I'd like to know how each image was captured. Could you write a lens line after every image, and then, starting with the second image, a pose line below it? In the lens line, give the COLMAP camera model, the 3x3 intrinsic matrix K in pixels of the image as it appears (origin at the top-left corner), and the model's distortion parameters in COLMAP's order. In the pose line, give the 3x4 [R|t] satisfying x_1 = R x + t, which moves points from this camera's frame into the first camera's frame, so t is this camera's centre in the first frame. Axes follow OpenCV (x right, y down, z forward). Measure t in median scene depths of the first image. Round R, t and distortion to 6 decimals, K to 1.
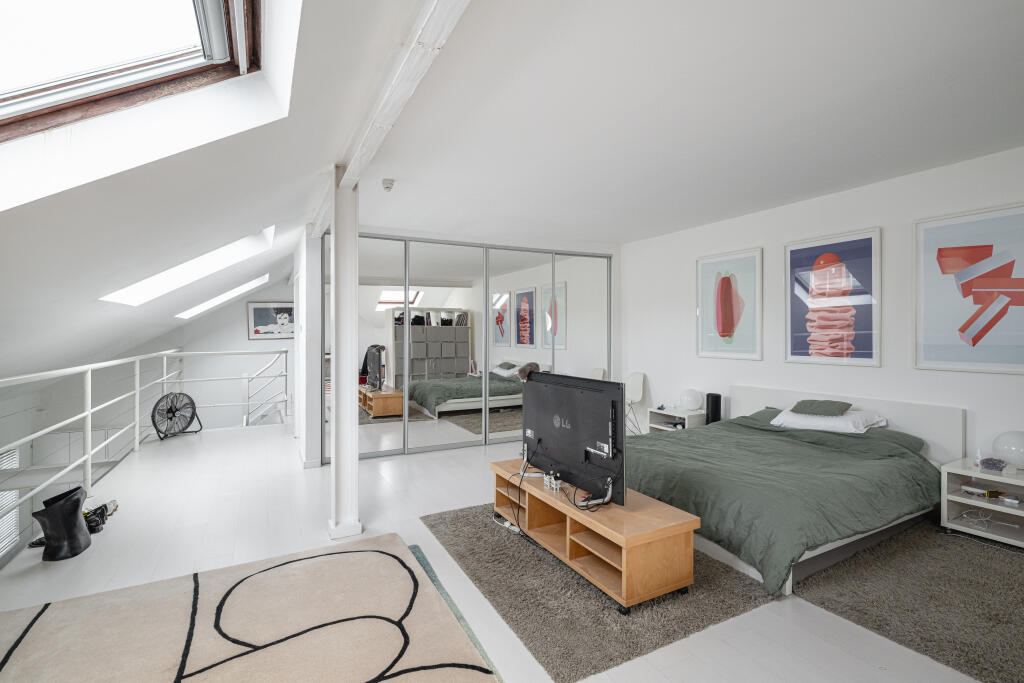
lens RADIAL K [[479.8, 0, 513.7], [0, 479.8, 335.0], [0, 0, 1]] dist [0.001008, -0.000680]
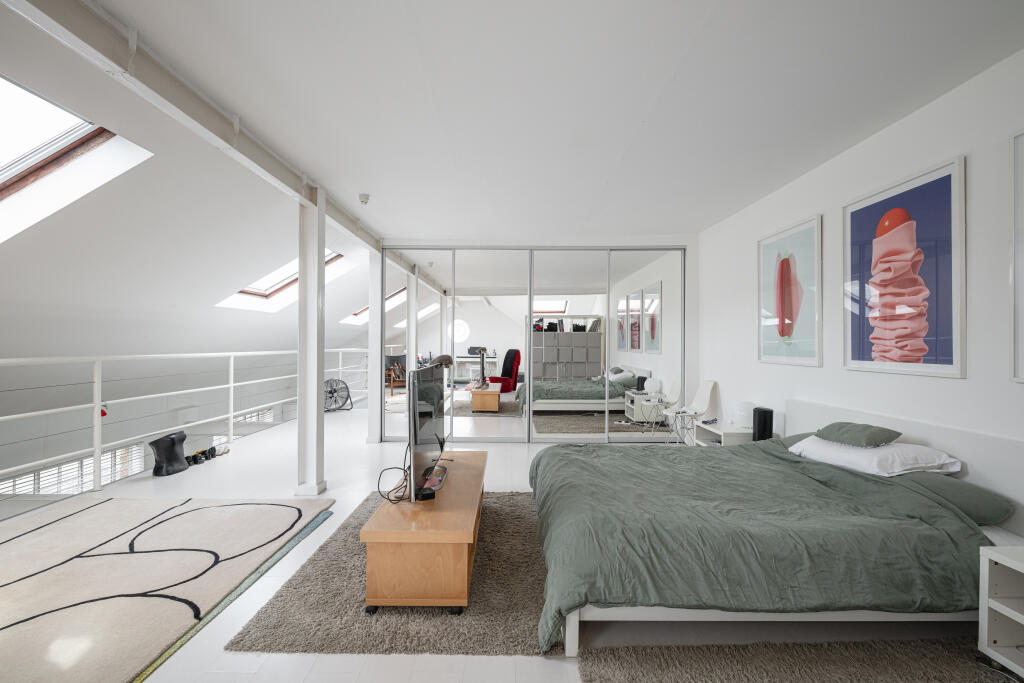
lens RADIAL K [[447.7, 0, 510.0], [0, 447.7, 342.7], [0, 0, 1]] dist [-0.000112, 0.000756]
pose [[0.879930, 0.008170, -0.475033, 0.461529], [-0.011824, 0.999919, -0.004705, 0.026723], [0.474956, 0.009757, 0.879955, 0.182113]]
